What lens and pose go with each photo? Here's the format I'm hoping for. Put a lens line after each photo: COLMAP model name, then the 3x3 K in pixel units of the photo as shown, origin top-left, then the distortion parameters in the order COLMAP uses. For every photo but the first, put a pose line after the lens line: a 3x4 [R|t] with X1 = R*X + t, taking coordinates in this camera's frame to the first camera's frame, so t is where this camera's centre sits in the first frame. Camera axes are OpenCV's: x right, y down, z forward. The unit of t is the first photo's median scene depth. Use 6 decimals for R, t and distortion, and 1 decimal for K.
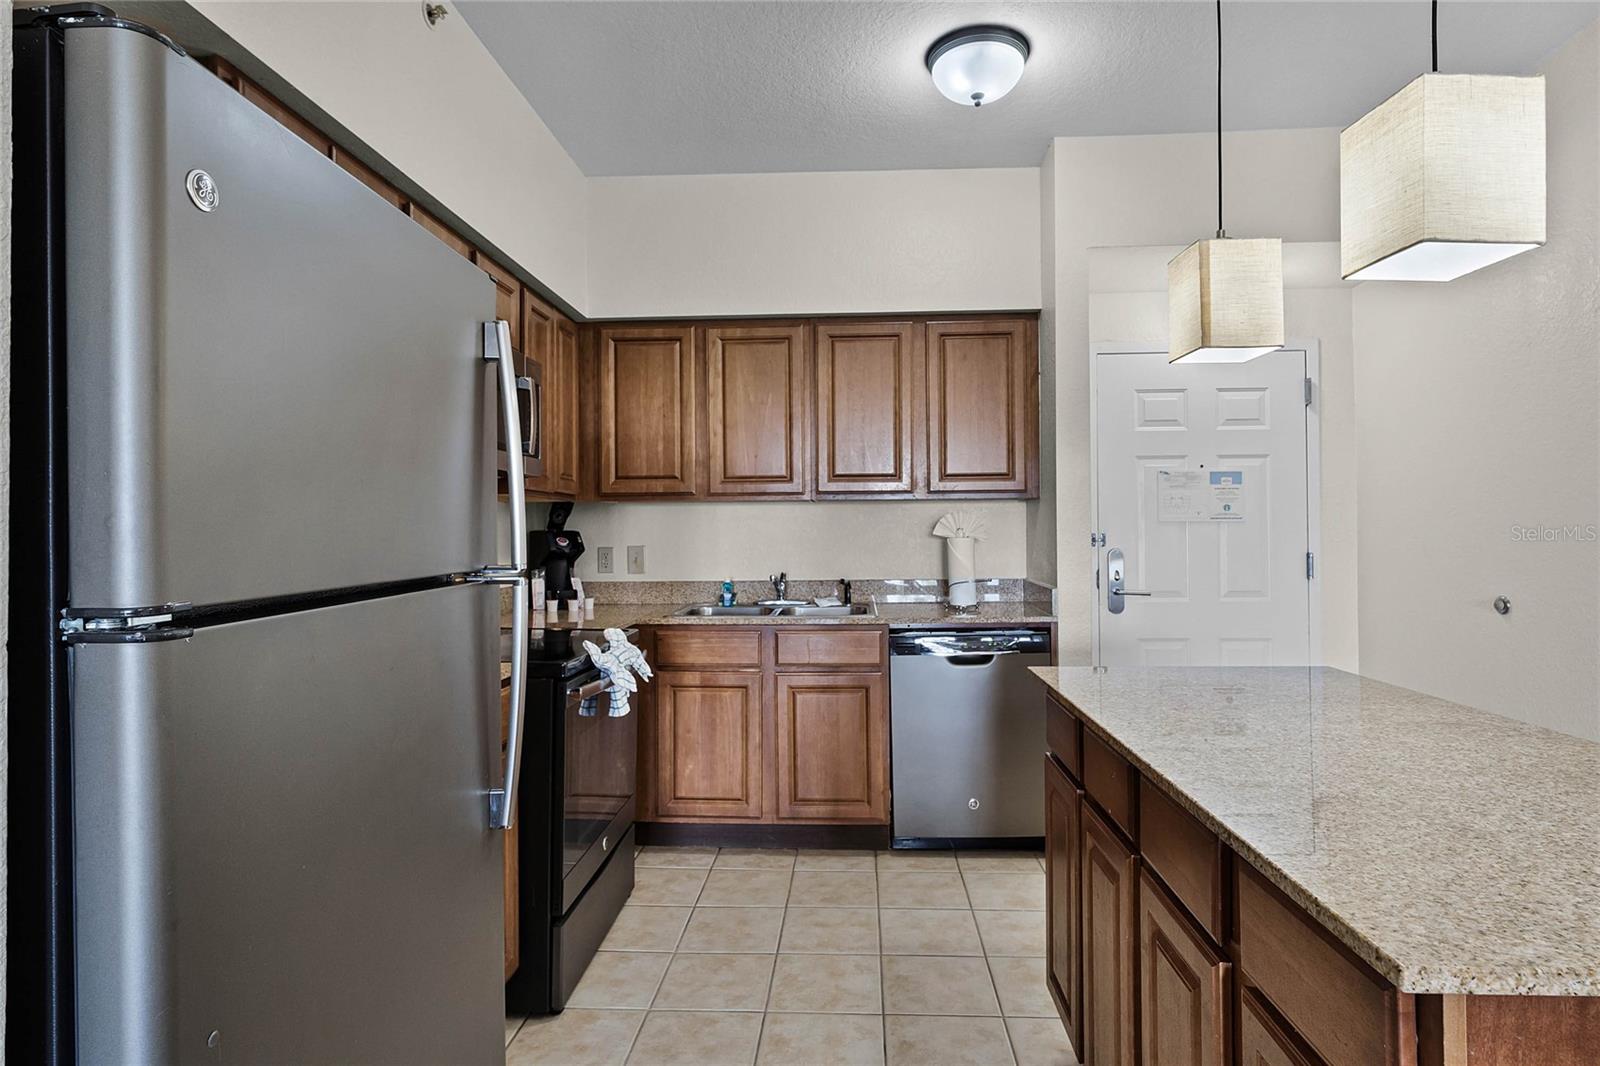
lens RADIAL K [[862.3, 0, 811.3], [0, 862.3, 523.5], [0, 0, 1]] dist [0.003996, 0.000245]
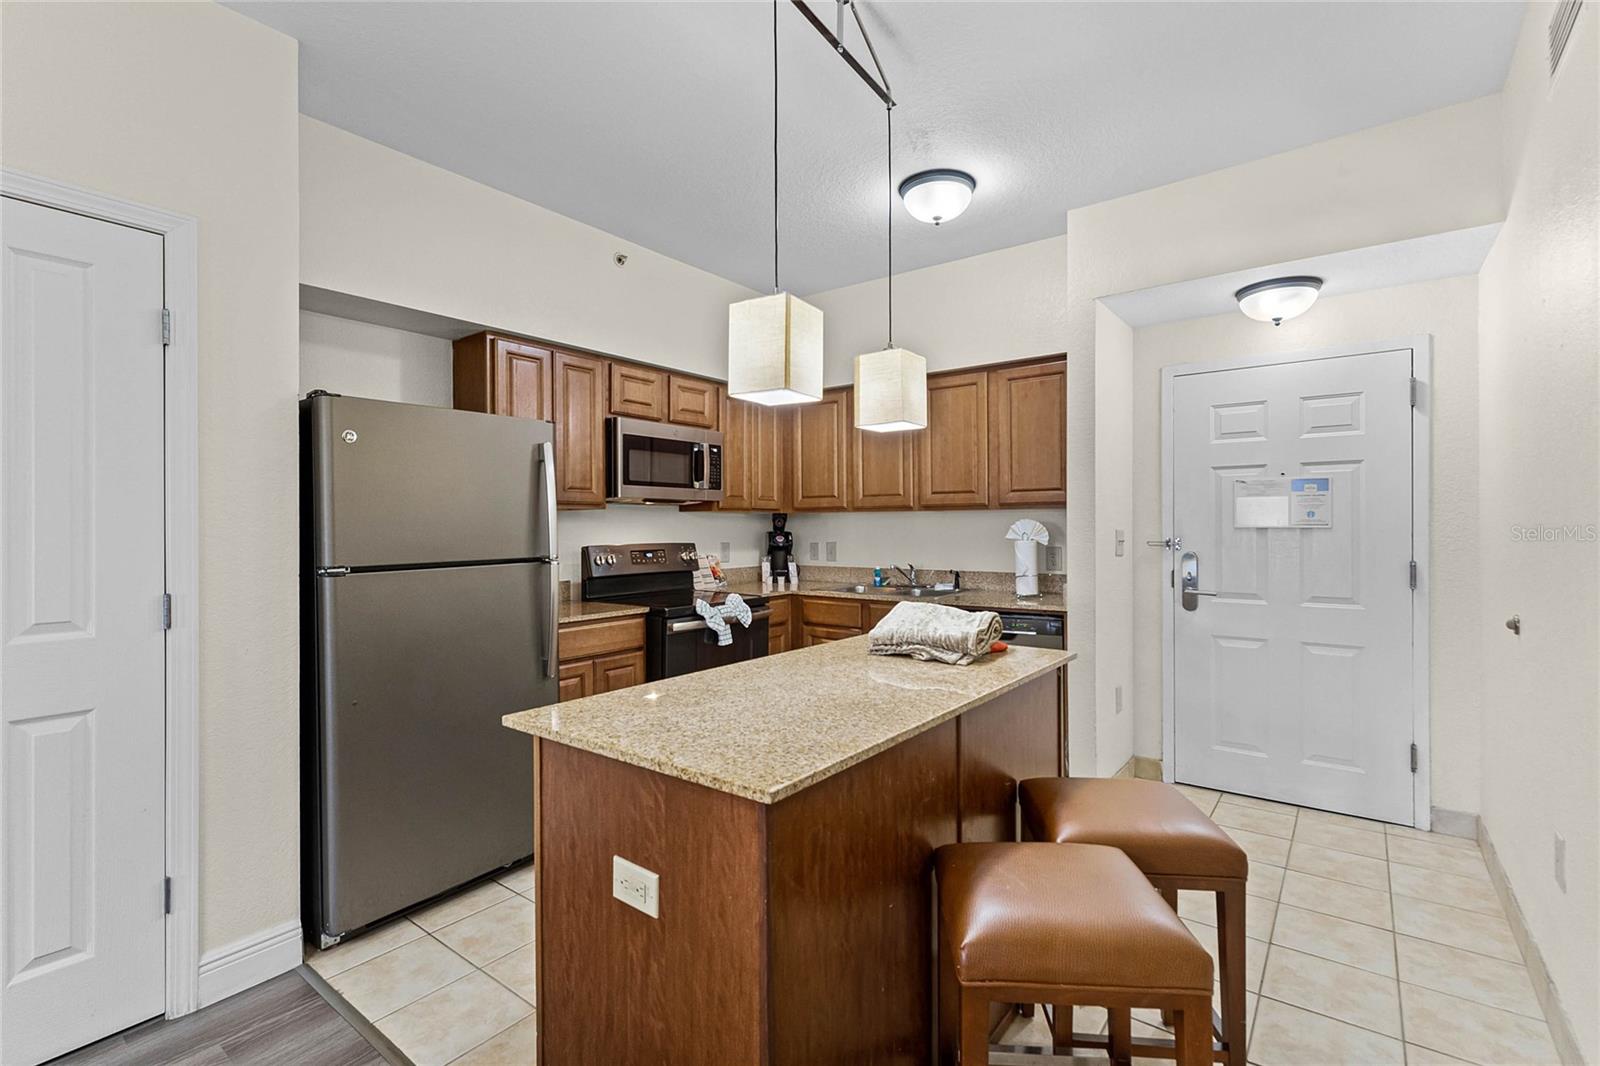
lens RADIAL K [[738.8, 0, 808.6], [0, 738.8, 527.7], [0, 0, 1]] dist [0.002665, -0.001275]
pose [[0.823540, 0.004695, -0.567239, 0.494175], [0.004227, 0.999887, 0.014413, -0.017523], [0.567243, -0.014268, 0.823427, -0.056488]]
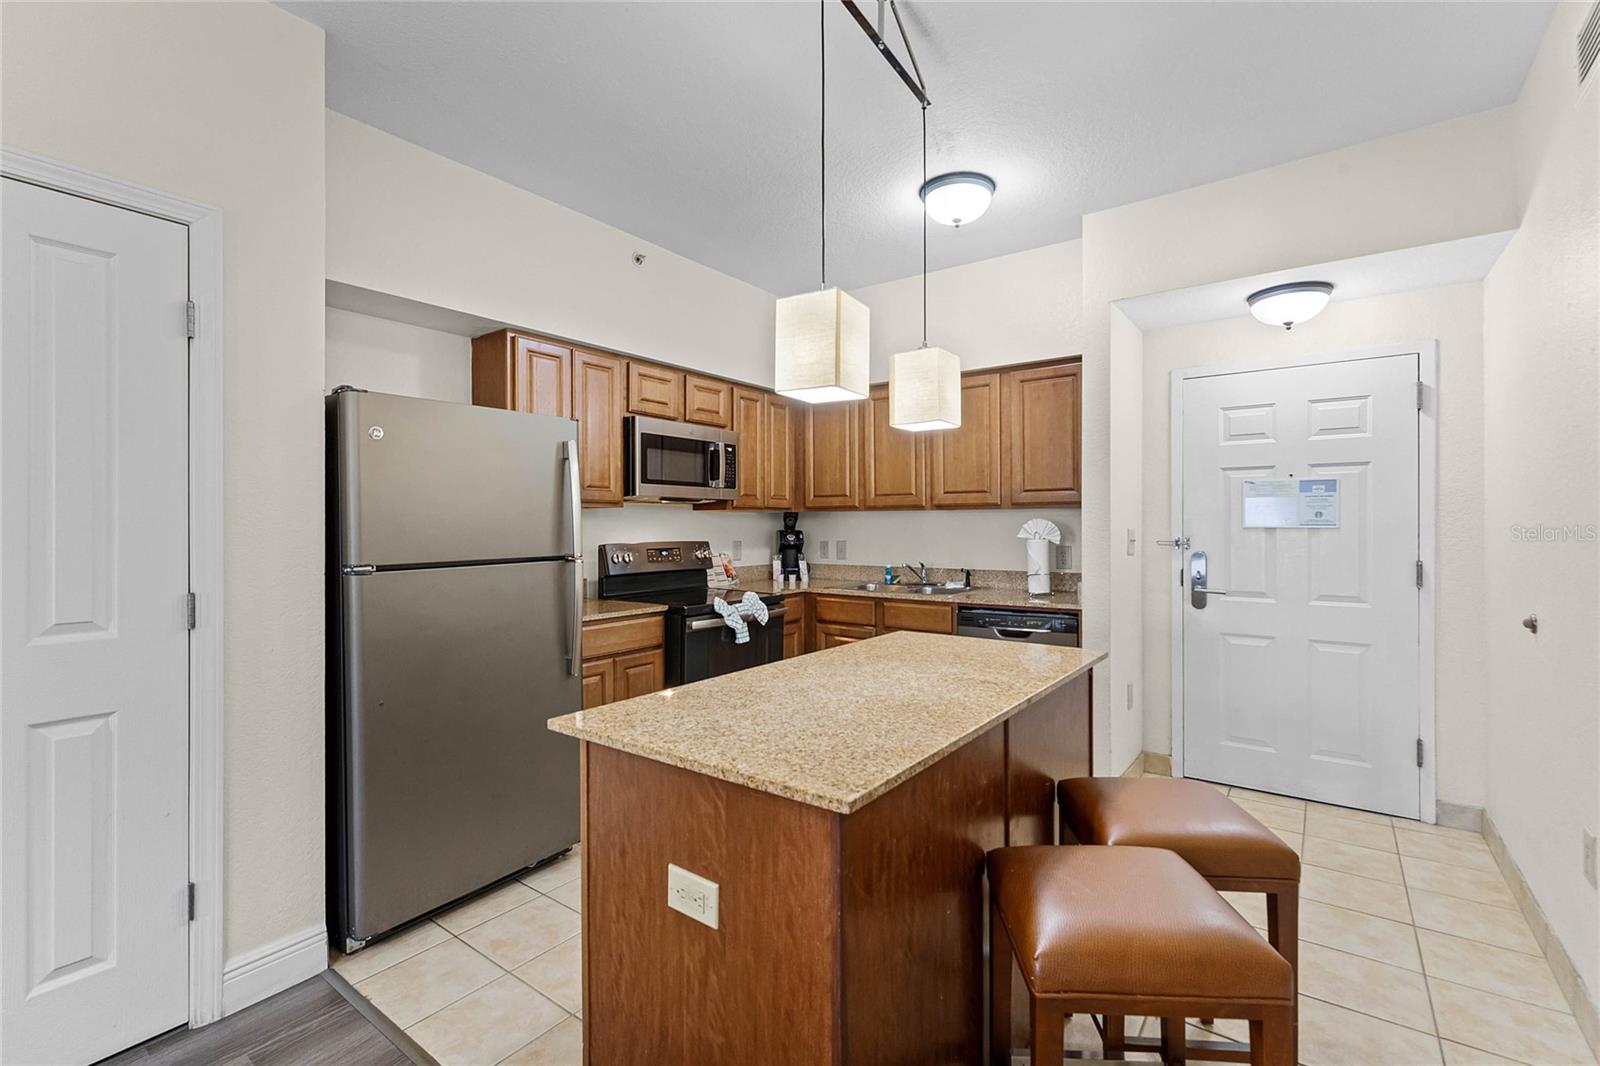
lens RADIAL K [[700.3, 0, 784.8], [0, 700.3, 526.9], [0, 0, 1]] dist [0.000859, -0.000679]
pose [[0.834601, 0.007194, -0.550809, 0.409756], [0.001397, 0.999884, 0.015176, -0.017284], [0.550854, -0.013436, 0.834494, -0.062409]]
